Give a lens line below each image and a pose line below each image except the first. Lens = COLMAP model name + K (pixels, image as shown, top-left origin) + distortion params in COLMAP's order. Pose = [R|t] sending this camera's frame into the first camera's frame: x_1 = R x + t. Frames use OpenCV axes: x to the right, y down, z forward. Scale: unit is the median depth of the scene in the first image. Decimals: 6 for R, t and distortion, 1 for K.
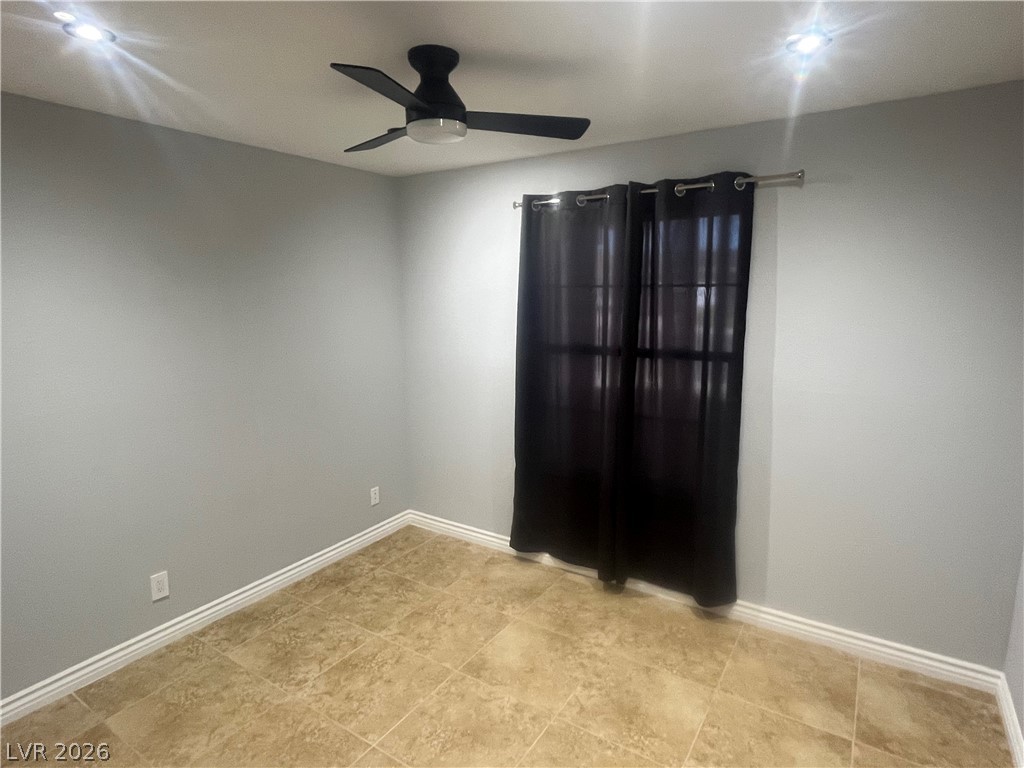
lens RADIAL K [[570.1, 0, 508.0], [0, 570.1, 385.3], [0, 0, 1]] dist [0.002408, -0.000232]
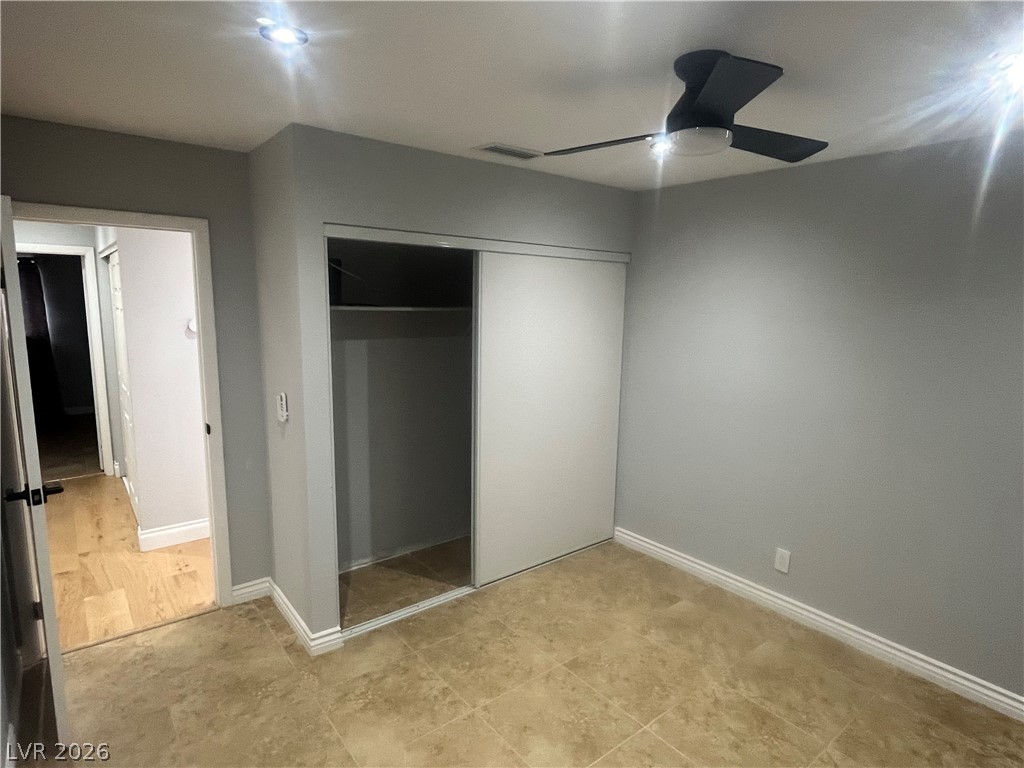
lens RADIAL K [[570.1, 0, 508.0], [0, 570.1, 385.3], [0, 0, 1]] dist [0.002408, -0.000232]
pose [[-0.317171, 0.136435, -0.938503, 0.617875], [-0.181913, 0.962469, 0.201397, -0.125340], [0.930758, 0.234604, -0.280448, 0.738250]]
